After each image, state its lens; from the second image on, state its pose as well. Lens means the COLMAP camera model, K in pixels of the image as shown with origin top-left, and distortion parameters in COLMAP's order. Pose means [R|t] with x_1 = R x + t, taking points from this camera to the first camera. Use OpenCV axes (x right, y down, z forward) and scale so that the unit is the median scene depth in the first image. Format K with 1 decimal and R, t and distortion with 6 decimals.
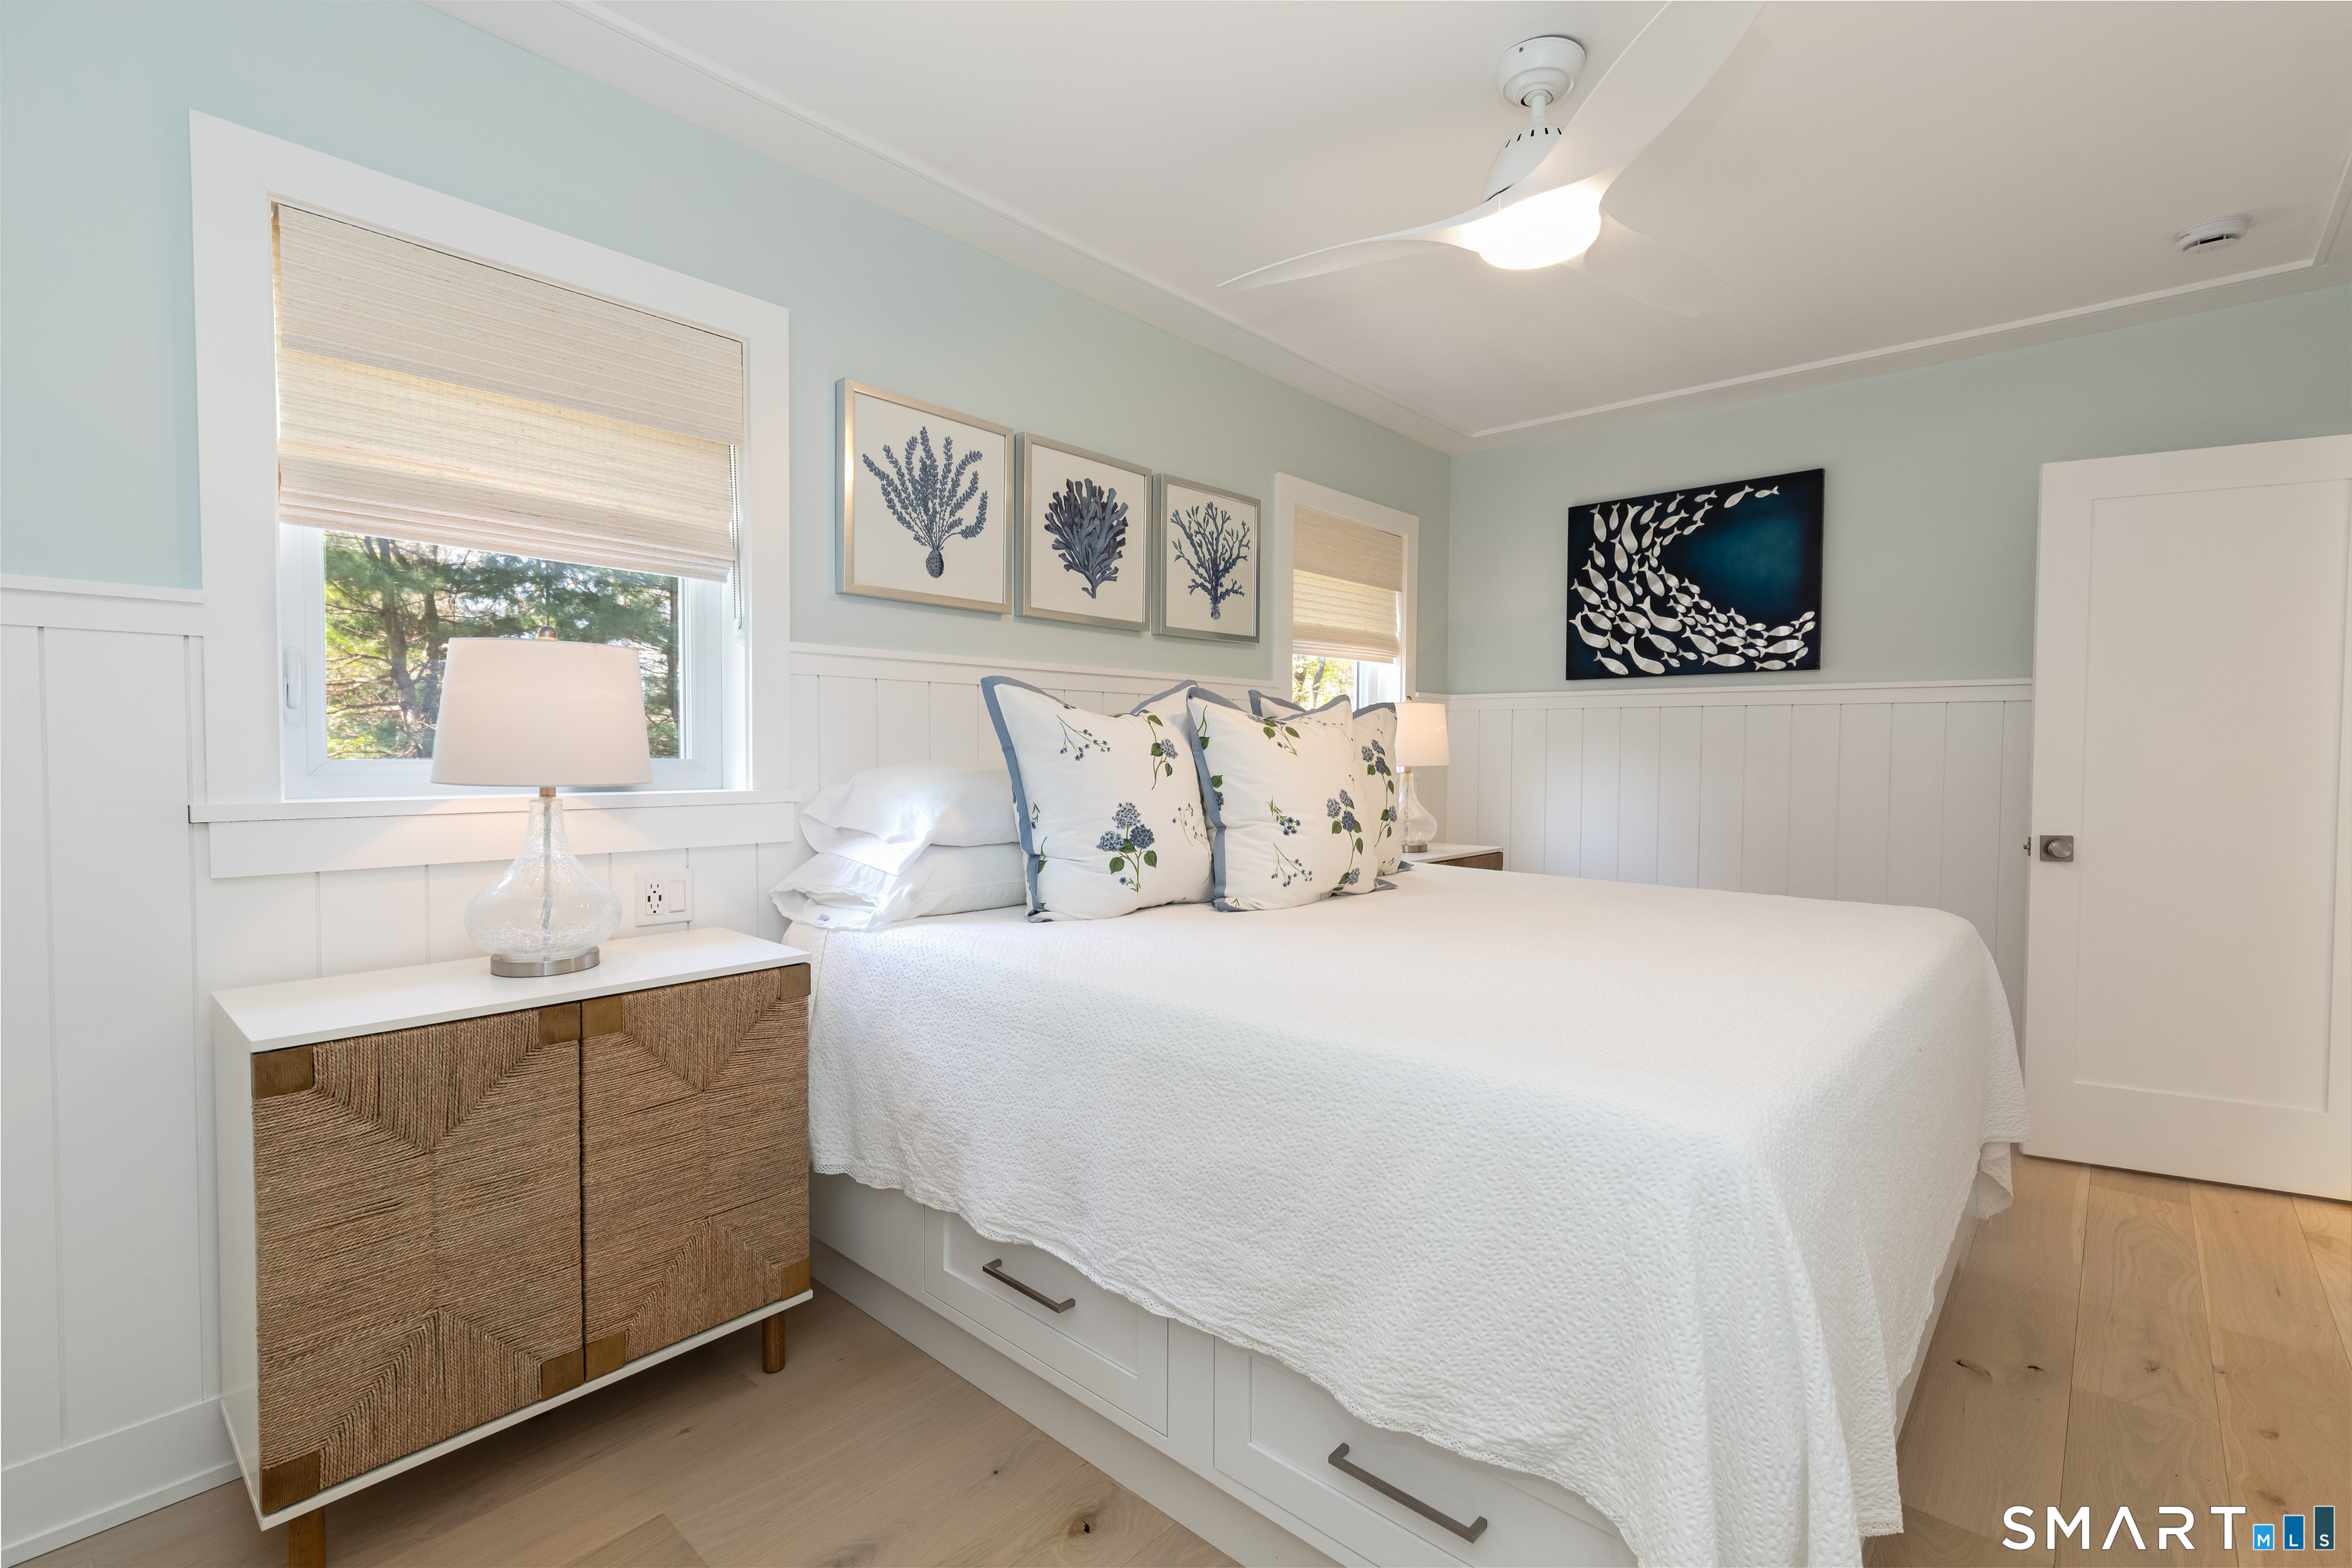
lens RADIAL K [[1071.8, 0, 1191.9], [0, 1071.8, 761.5], [0, 0, 1]] dist [0.009816, -0.000707]
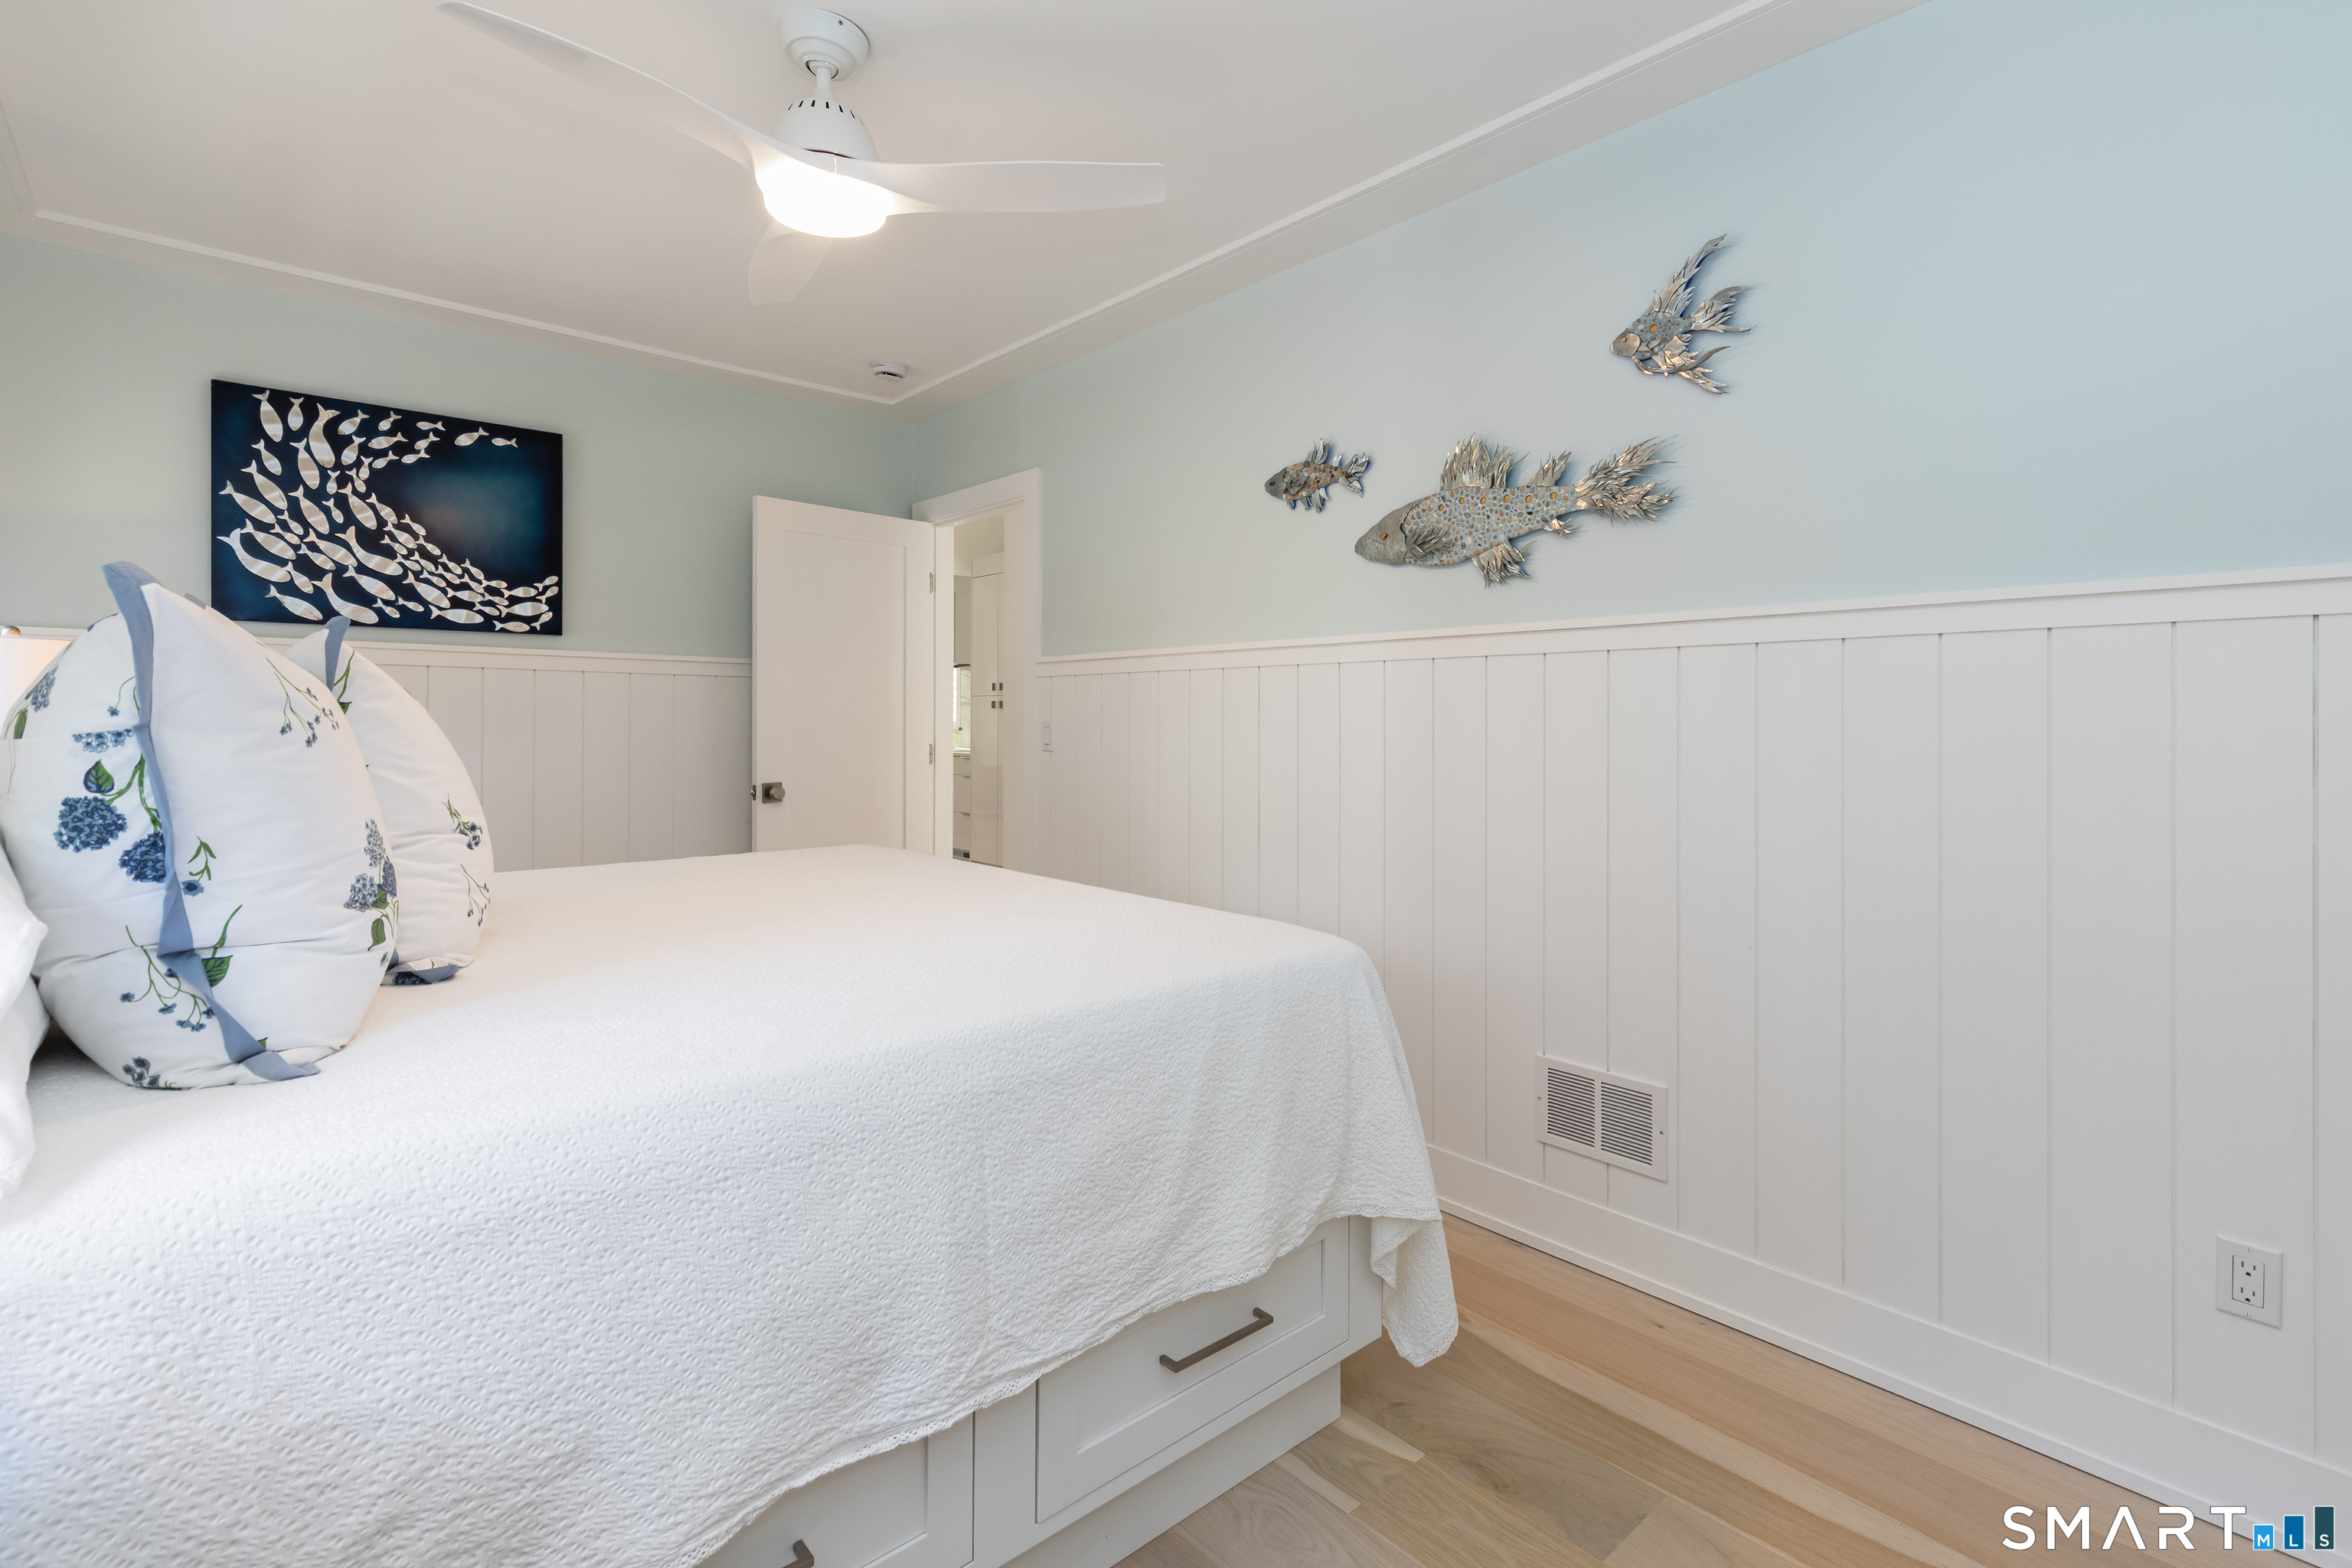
lens RADIAL K [[1091.5, 0, 1186.1], [0, 1091.5, 702.8], [0, 0, 1]] dist [0.028801, -0.012329]
pose [[0.099844, 0.009467, 0.994958, -0.389402], [0.007537, 0.999919, -0.010270, -0.008934], [-0.994975, 0.008524, 0.099765, 0.339160]]
